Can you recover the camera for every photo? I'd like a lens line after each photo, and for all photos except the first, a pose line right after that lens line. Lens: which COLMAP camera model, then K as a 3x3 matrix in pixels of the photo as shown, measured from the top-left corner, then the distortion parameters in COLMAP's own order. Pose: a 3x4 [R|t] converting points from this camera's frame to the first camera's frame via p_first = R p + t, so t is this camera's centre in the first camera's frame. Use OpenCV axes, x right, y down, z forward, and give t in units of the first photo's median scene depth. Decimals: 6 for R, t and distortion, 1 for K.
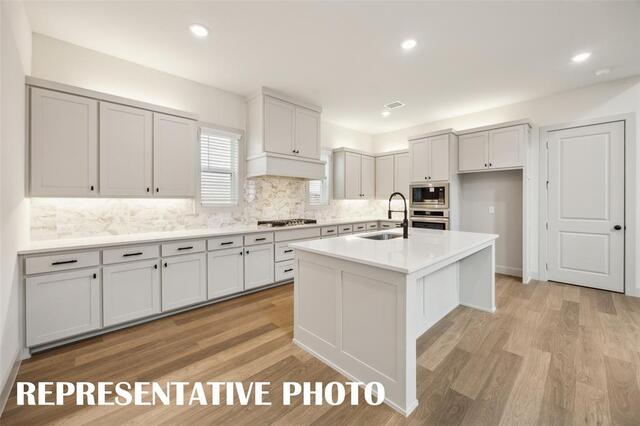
lens RADIAL K [[253.5, 0, 320.7], [0, 253.5, 201.3], [0, 0, 1]] dist [0.000770, -0.000032]
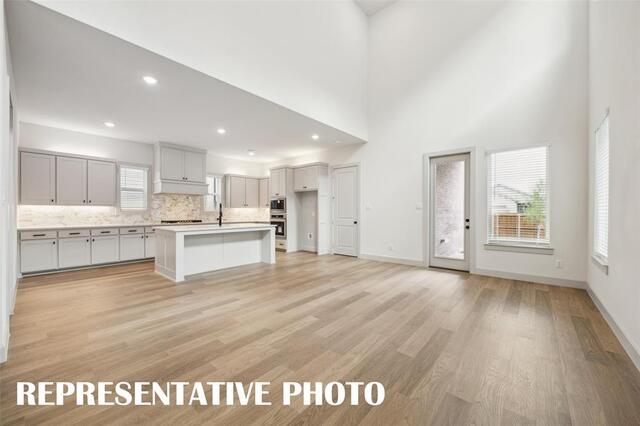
lens RADIAL K [[252.6, 0, 320.0], [0, 252.6, 213.0], [0, 0, 1]] dist [-0.001765, -0.000193]
pose [[0.995386, 0.000532, 0.095952, 0.646796], [-0.000832, 0.999995, 0.003092, 0.025273], [-0.095950, -0.003157, 0.995381, -0.757971]]
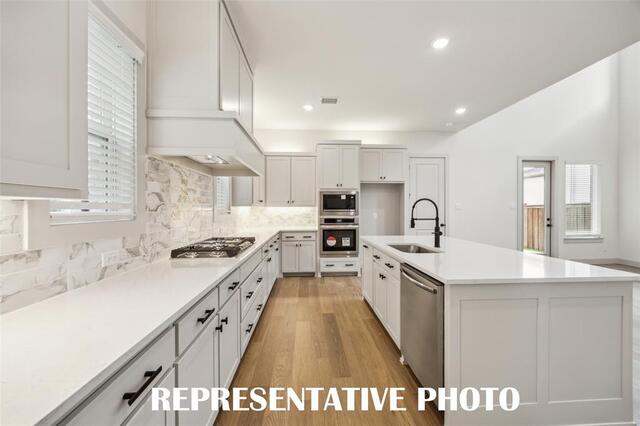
lens RADIAL K [[249.1, 0, 323.8], [0, 249.1, 212.2], [0, 0, 1]] dist [0.000152, 0.000078]
pose [[0.642797, -0.011750, 0.765947, -0.441295], [0.002921, 0.999913, 0.012889, 0.001314], [-0.766031, -0.006048, 0.642775, 0.495847]]
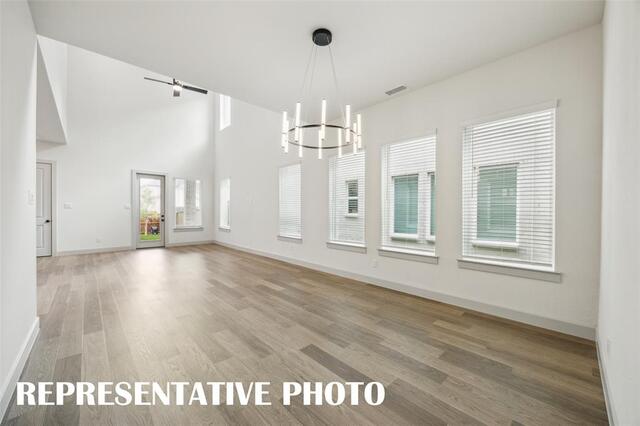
lens RADIAL K [[249.1, 0, 323.8], [0, 249.1, 212.2], [0, 0, 1]] dist [0.000152, 0.000078]
pose [[0.003060, -0.002408, 0.999992, -0.582250], [-0.006174, 0.999978, 0.002427, 0.020120], [-0.999976, -0.006181, 0.003045, -0.929343]]
